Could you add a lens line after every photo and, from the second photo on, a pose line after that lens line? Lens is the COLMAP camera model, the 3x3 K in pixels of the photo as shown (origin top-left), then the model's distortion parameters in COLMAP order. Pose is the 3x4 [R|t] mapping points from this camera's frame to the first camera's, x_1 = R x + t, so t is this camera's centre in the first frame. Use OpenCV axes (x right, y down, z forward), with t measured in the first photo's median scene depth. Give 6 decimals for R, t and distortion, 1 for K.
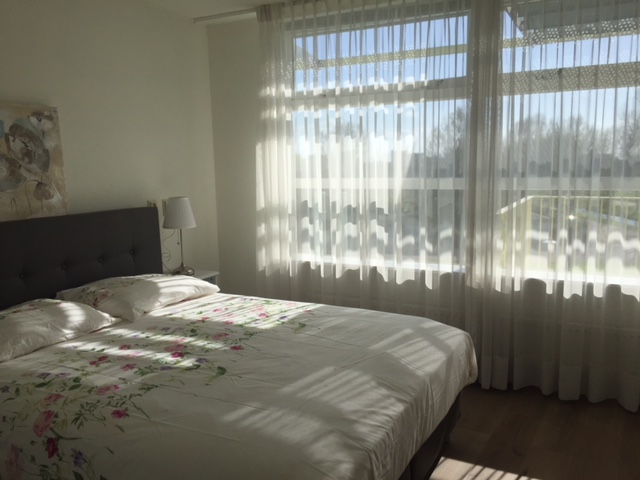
lens RADIAL K [[551.1, 0, 319.1], [0, 551.1, 238.7], [0, 0, 1]] dist [0.048044, -0.016654]
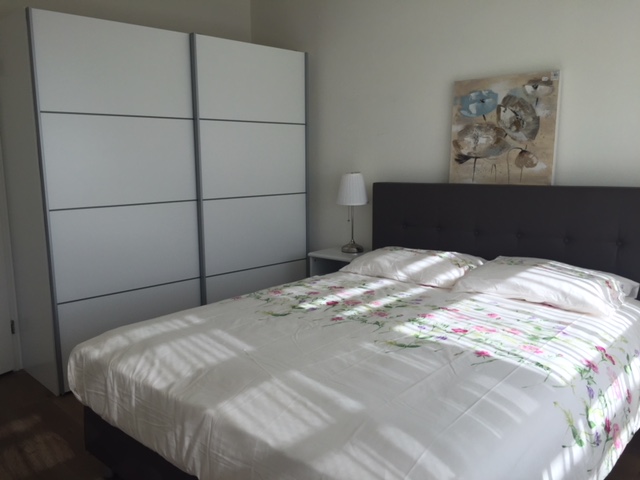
lens RADIAL K [[551.1, 0, 319.1], [0, 551.1, 238.7], [0, 0, 1]] dist [0.048044, -0.016654]
pose [[-0.239374, 0.162348, -0.957258, 0.621002], [-0.119897, 0.973433, 0.195073, -0.102350], [0.963496, 0.161468, -0.213549, 0.934240]]
